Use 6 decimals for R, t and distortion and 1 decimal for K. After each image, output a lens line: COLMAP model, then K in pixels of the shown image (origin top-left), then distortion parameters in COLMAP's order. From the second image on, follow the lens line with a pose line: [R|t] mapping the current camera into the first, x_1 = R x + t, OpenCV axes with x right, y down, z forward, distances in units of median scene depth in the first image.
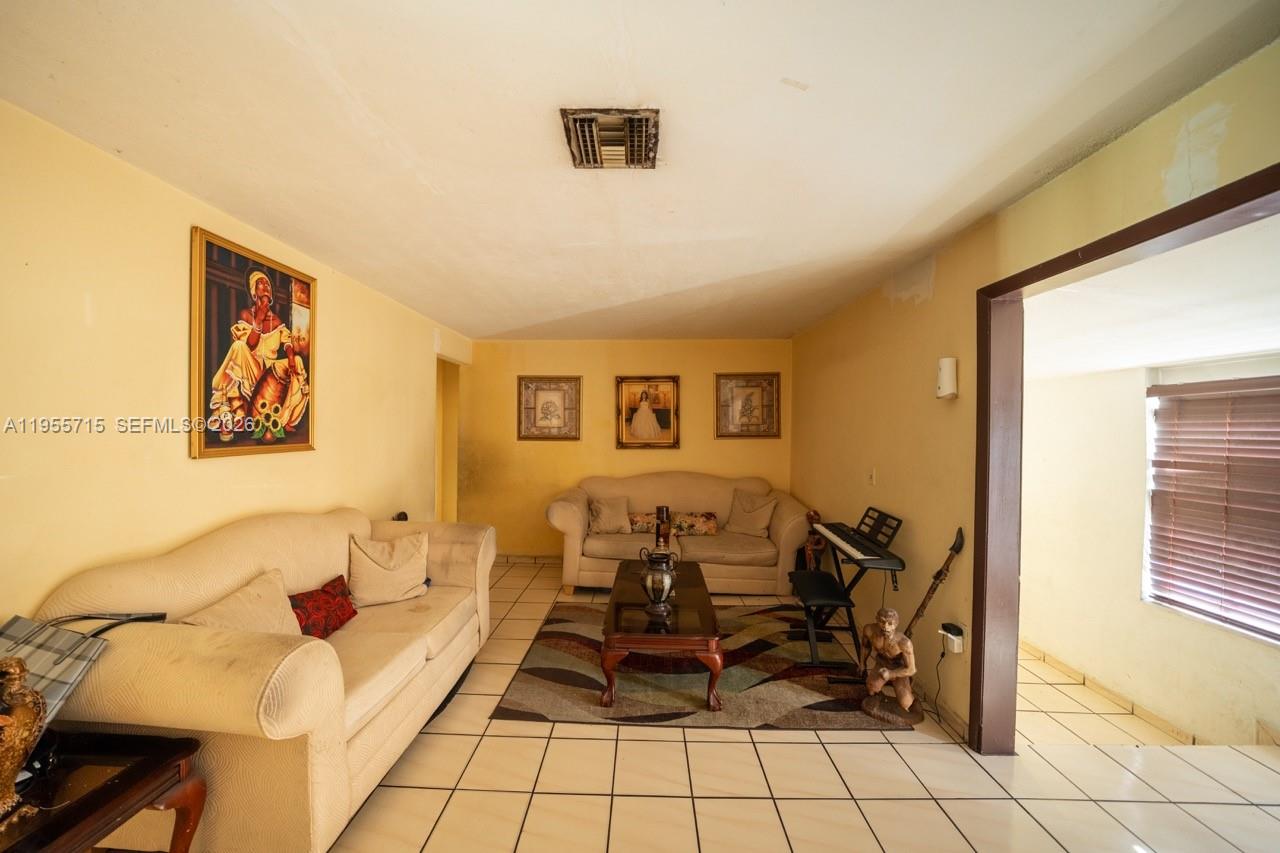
lens RADIAL K [[444.1, 0, 638.0], [0, 444.1, 427.5], [0, 0, 1]] dist [-0.010137, -0.000011]
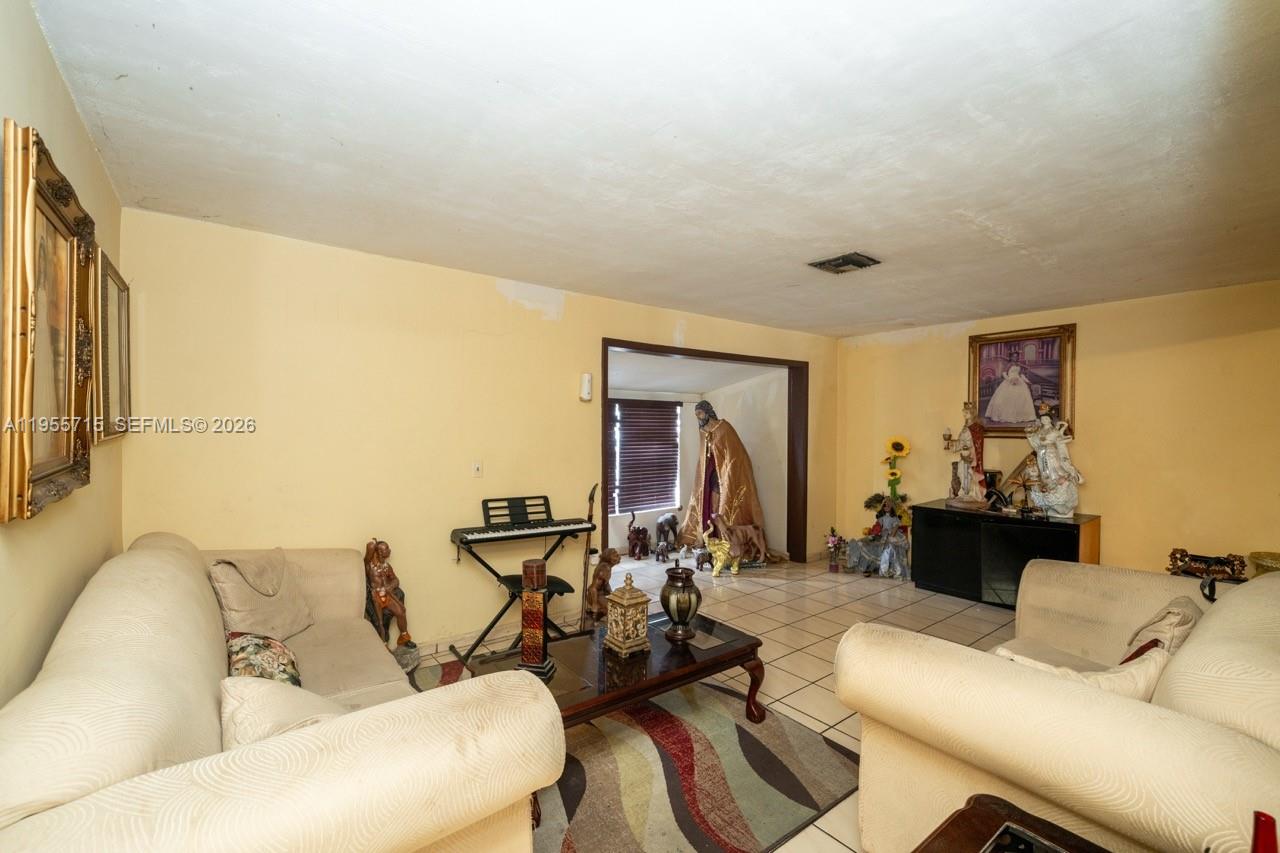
lens RADIAL K [[541.5, 0, 636.3], [0, 541.5, 426.2], [0, 0, 1]] dist [0.010344, 0.000143]
pose [[-0.617164, -0.005312, 0.786816, -0.600573], [-0.005181, 0.999983, 0.002687, 0.010702], [-0.786817, -0.002418, -0.617181, 1.420098]]
